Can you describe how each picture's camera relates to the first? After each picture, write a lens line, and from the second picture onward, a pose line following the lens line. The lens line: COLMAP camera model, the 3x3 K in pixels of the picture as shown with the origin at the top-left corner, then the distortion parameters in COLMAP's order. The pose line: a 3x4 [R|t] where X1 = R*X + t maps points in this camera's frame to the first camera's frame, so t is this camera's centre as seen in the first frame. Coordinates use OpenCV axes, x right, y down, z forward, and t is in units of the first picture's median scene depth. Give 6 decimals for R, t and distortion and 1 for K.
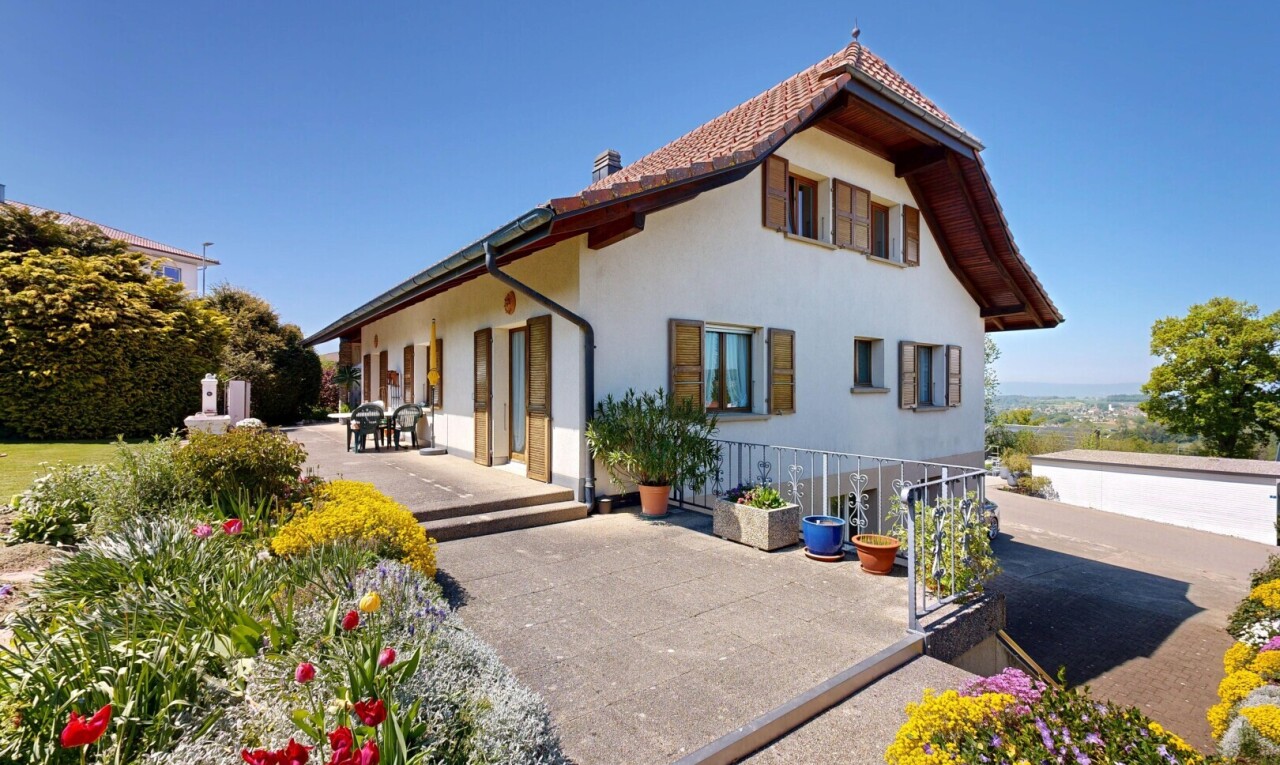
lens RADIAL K [[560.3, 0, 639.7], [0, 560.3, 388.0], [0, 0, 1]] dist [-0.001015, -0.001062]
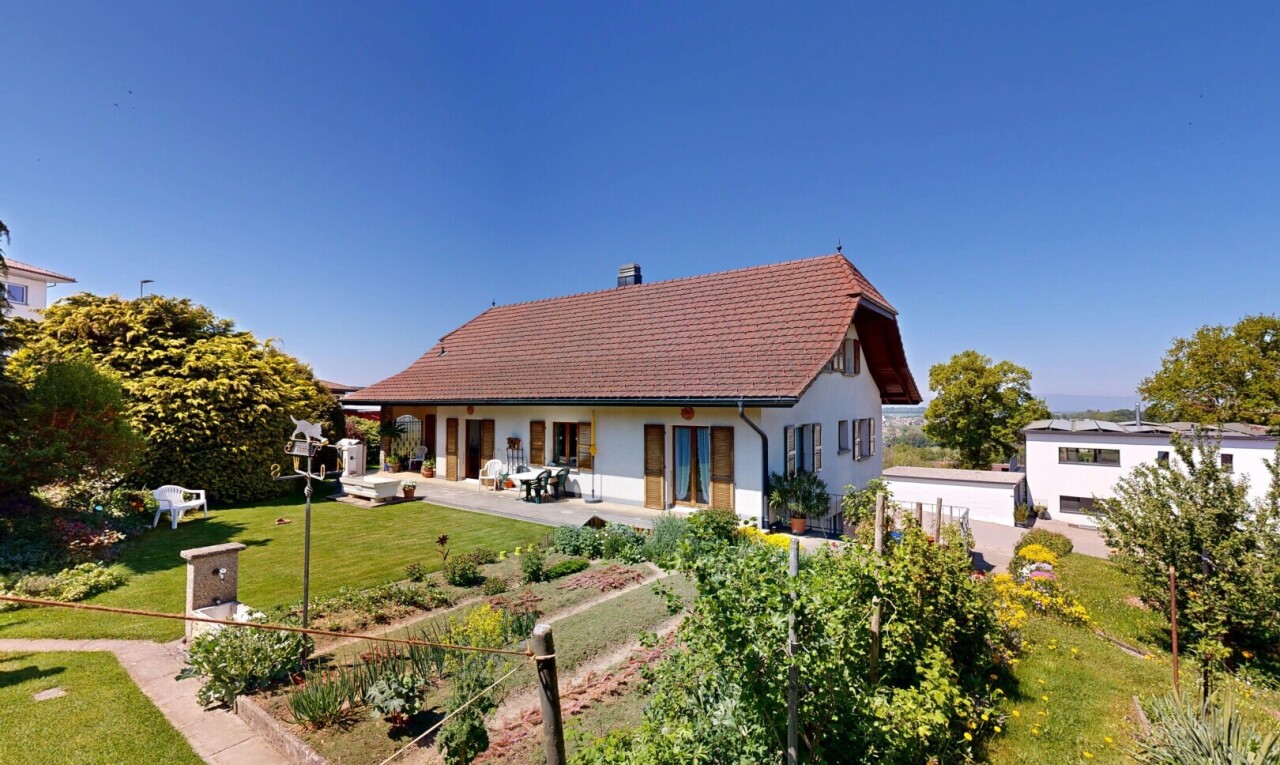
lens RADIAL K [[560.3, 0, 638.7], [0, 560.3, 384.8], [0, 0, 1]] dist [-0.001015, -0.001062]
pose [[0.958571, 0.008968, 0.284714, -0.339254], [-0.000408, 0.999547, -0.030110, -0.073845], [-0.284855, 0.028746, 0.958139, -0.232118]]
